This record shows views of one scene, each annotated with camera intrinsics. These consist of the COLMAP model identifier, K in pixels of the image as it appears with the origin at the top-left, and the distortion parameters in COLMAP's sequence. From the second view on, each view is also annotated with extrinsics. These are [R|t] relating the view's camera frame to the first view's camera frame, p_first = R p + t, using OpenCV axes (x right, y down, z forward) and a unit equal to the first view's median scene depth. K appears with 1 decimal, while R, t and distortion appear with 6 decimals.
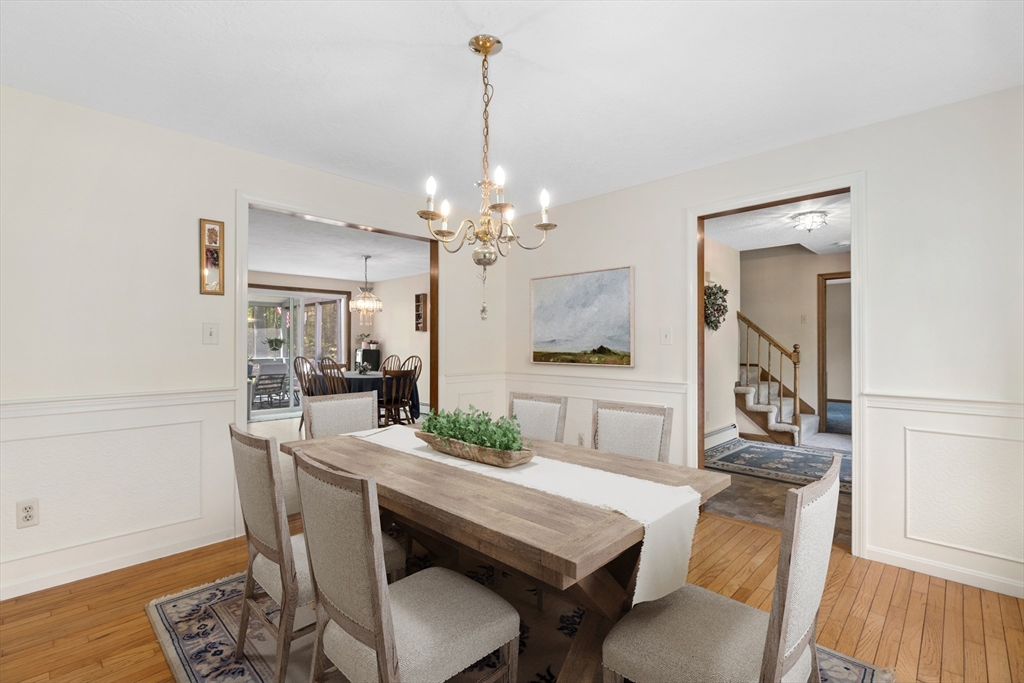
lens RADIAL K [[460.7, 0, 512.0], [0, 460.7, 341.5], [0, 0, 1]] dist [0.001902, -0.000057]
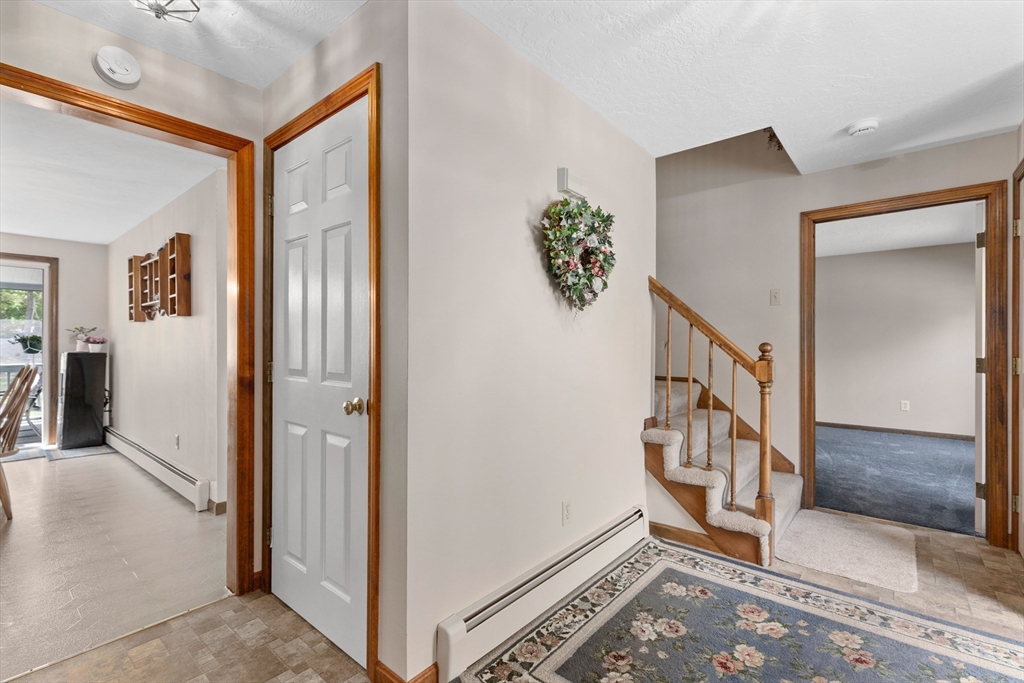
lens RADIAL K [[457.5, 0, 509.0], [0, 457.5, 344.1], [0, 0, 1]] dist [0.001606, 0.000079]
pose [[0.997669, -0.001500, 0.068215, 0.312897], [0.000994, 0.999972, 0.007455, 0.003467], [-0.068225, -0.007369, 0.997643, 0.532203]]
